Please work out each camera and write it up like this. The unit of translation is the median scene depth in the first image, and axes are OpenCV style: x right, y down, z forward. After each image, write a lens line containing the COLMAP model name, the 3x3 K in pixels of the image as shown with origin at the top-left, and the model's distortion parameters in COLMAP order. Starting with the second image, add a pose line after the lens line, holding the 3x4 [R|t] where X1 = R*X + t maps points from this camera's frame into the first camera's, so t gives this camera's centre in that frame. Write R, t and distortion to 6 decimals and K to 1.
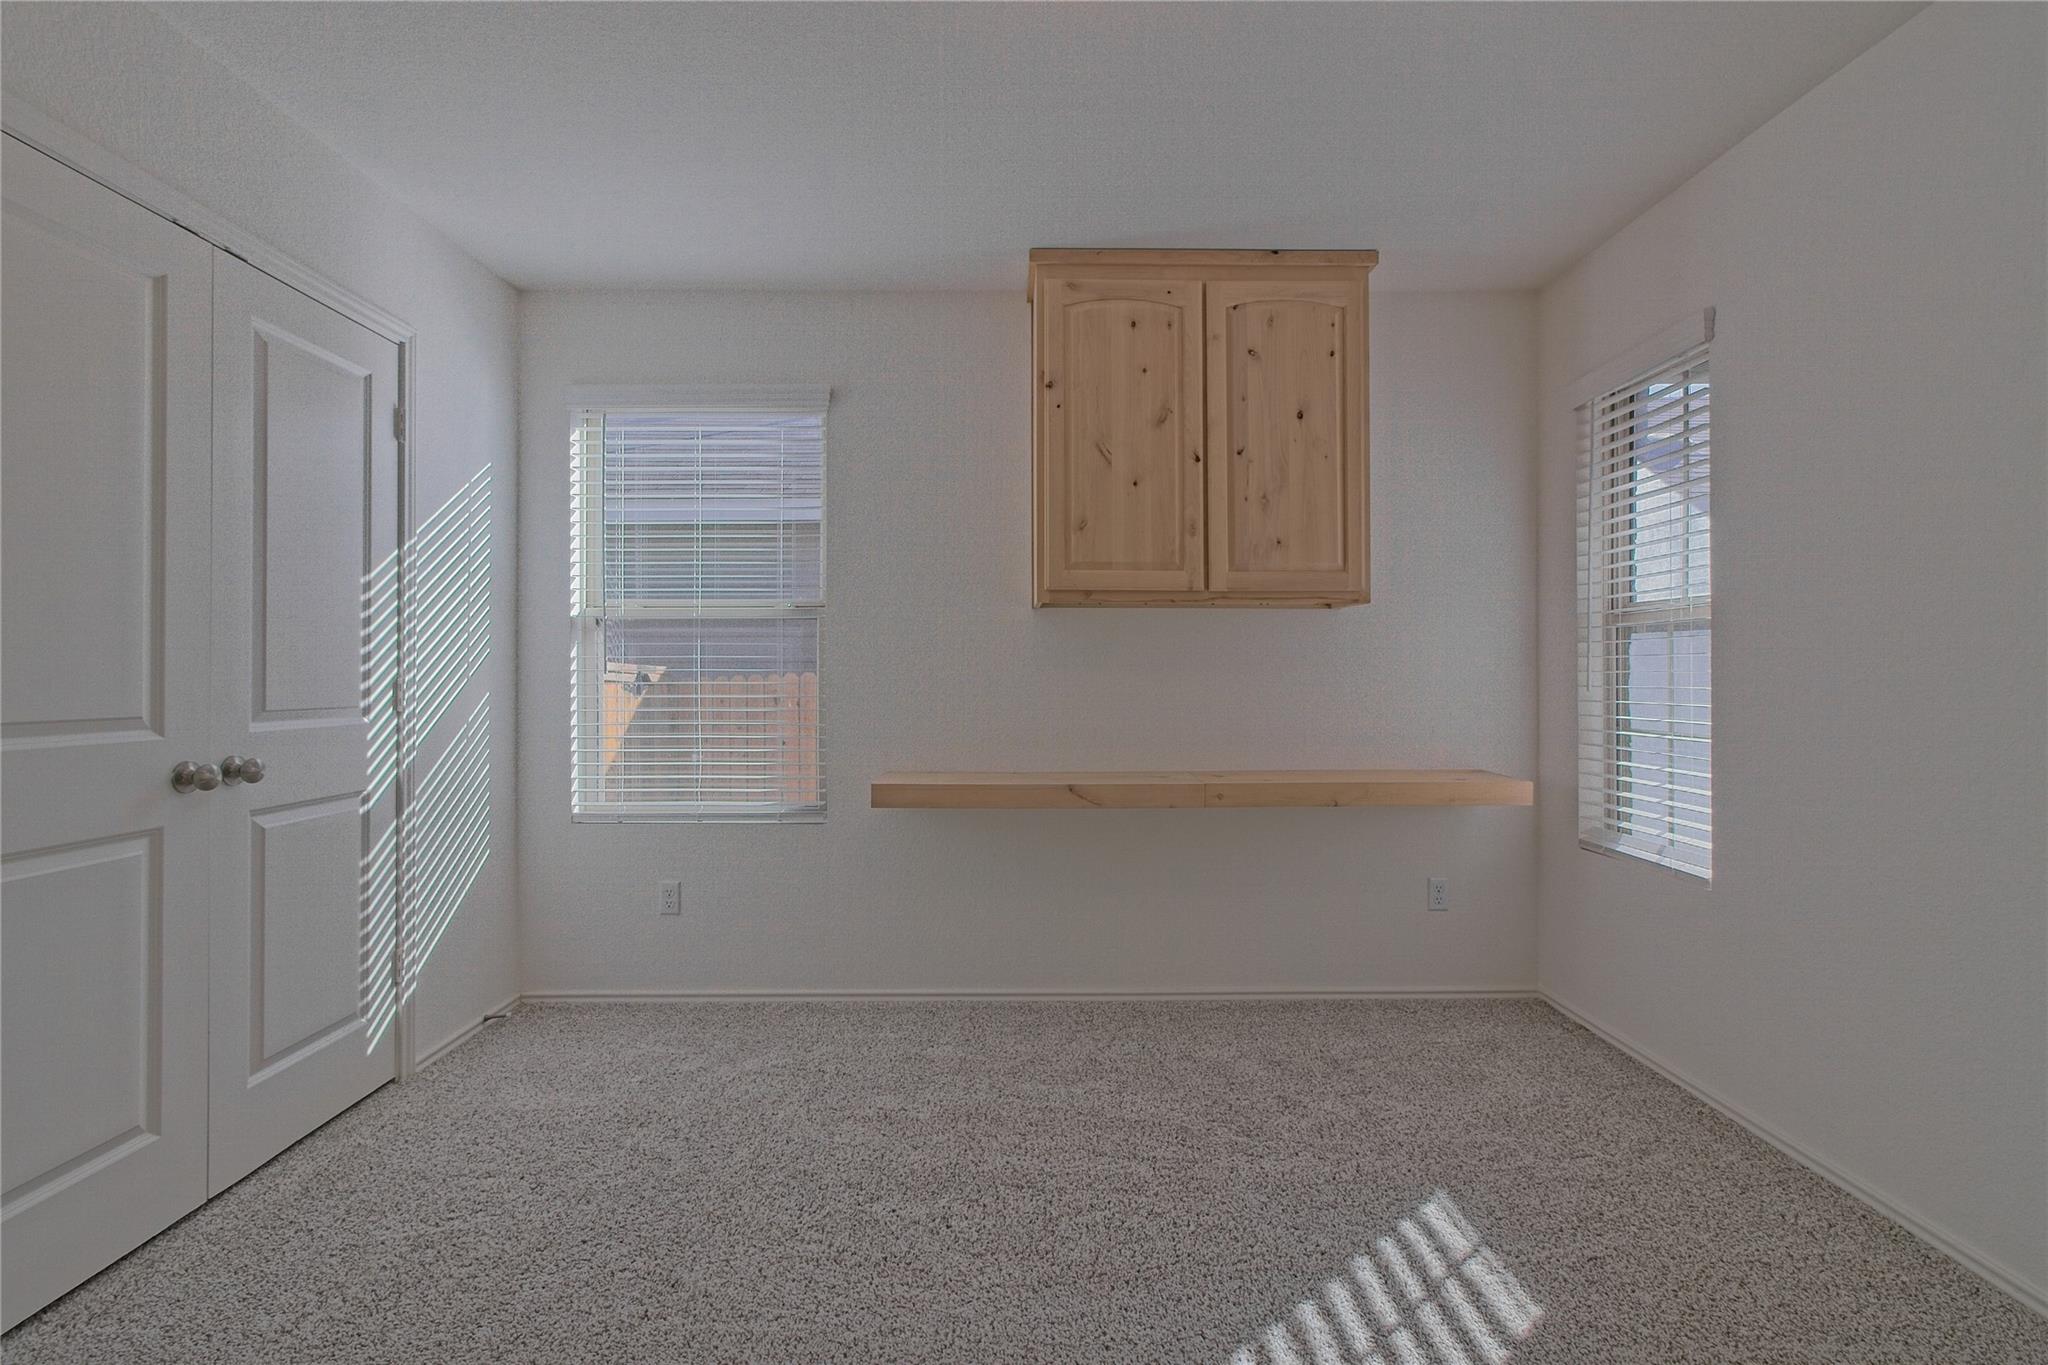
lens RADIAL K [[951.0, 0, 1023.6], [0, 951.0, 673.0], [0, 0, 1]] dist [-0.018839, 0.010726]
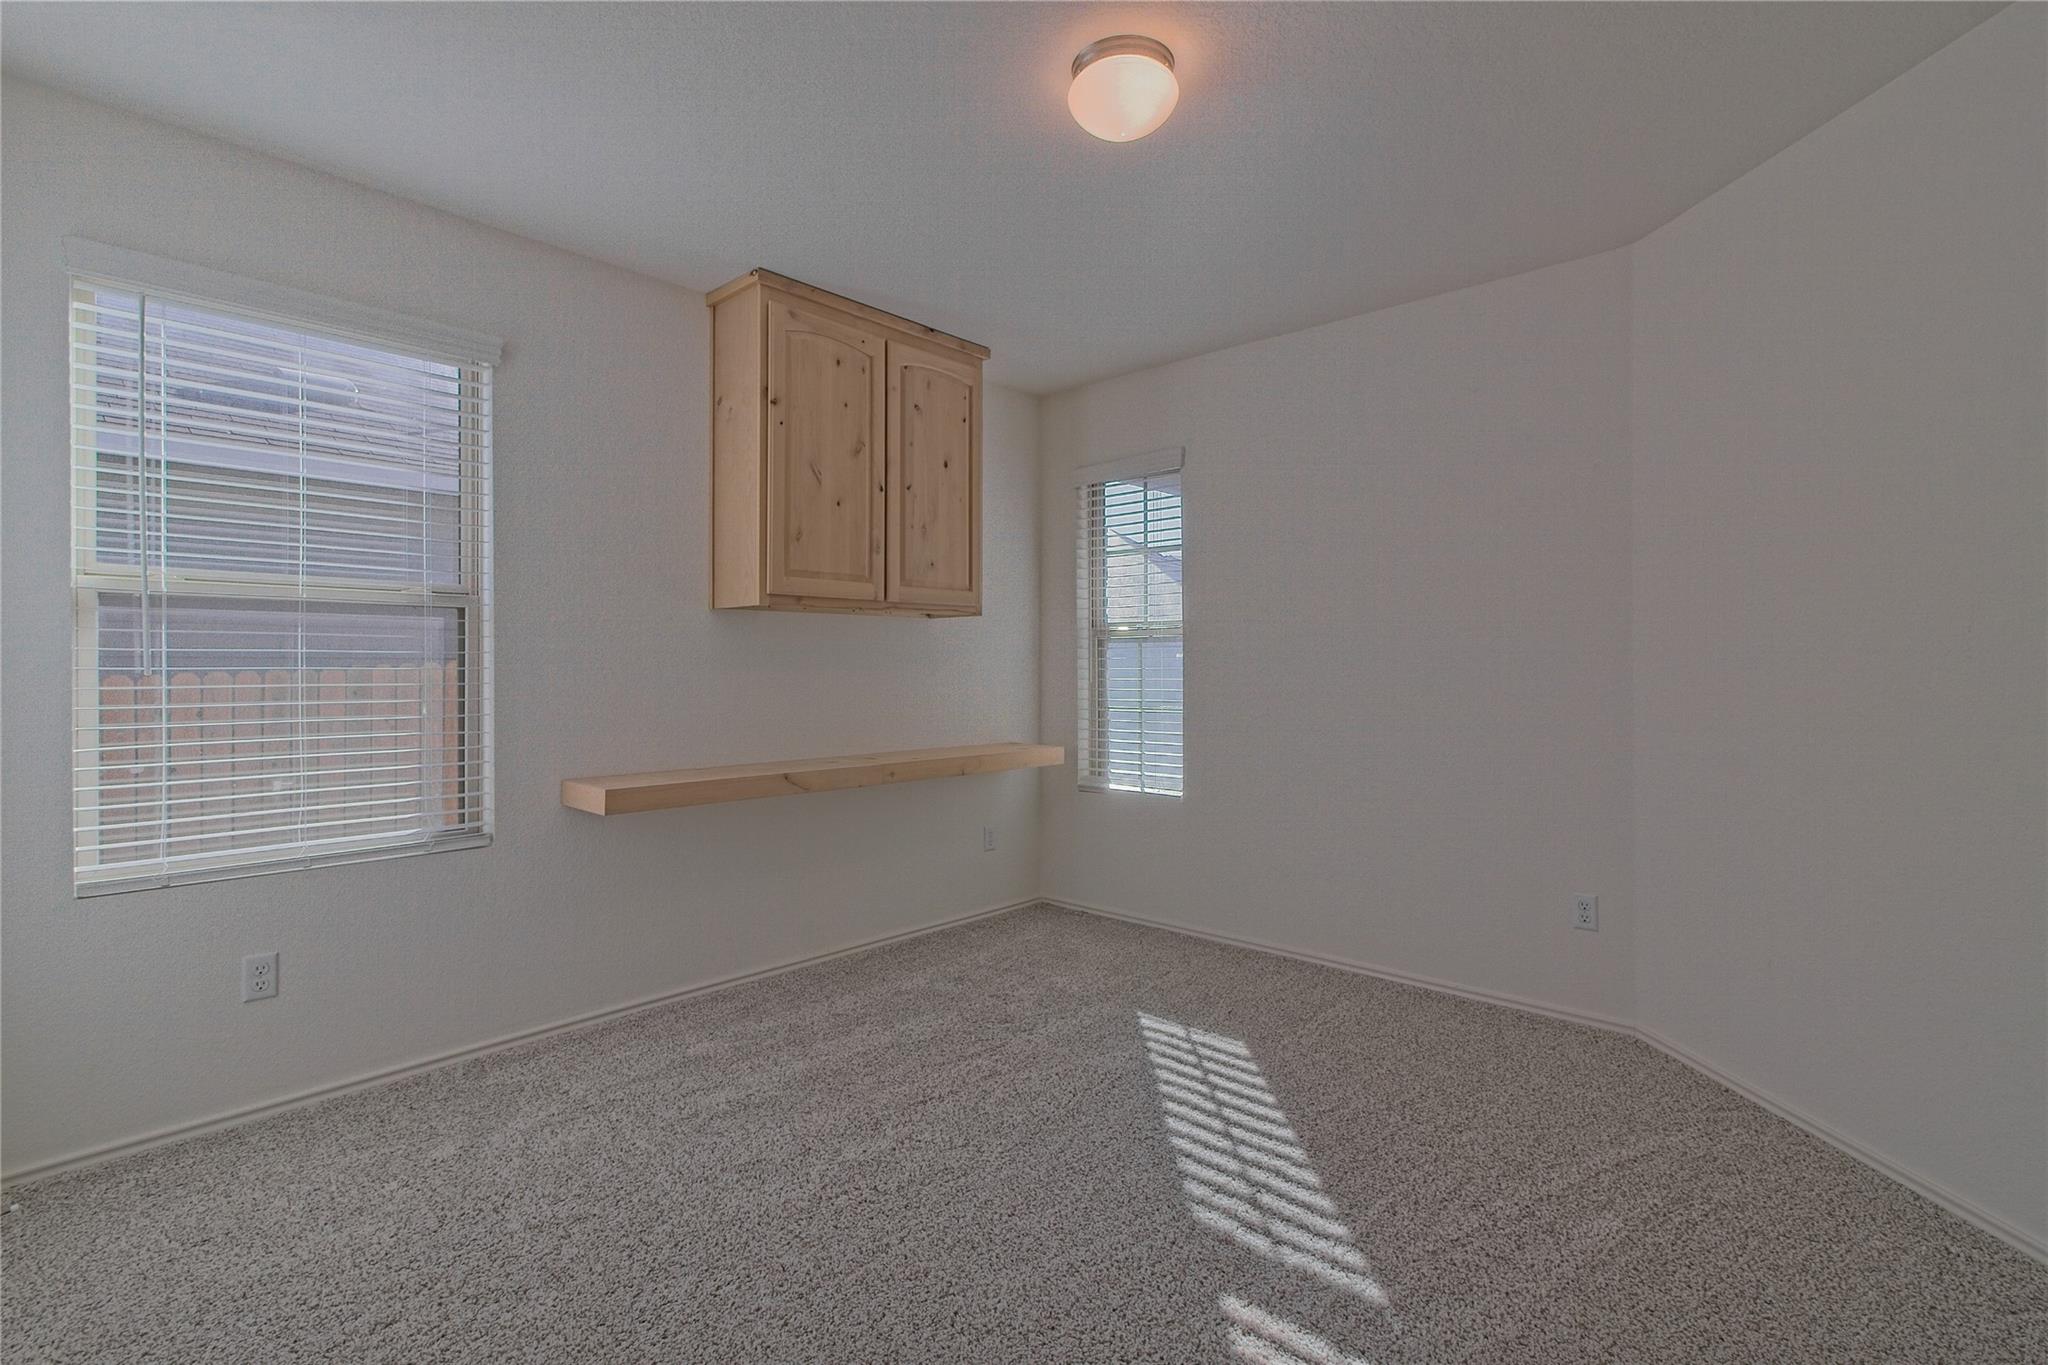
lens RADIAL K [[951.0, 0, 1034.1], [0, 951.0, 671.6], [0, 0, 1]] dist [-0.018839, 0.010726]
pose [[0.675400, -0.003479, 0.737443, -0.557335], [-0.000023, 0.999989, 0.004738, -0.004634], [-0.737451, -0.003217, 0.675393, 0.063593]]
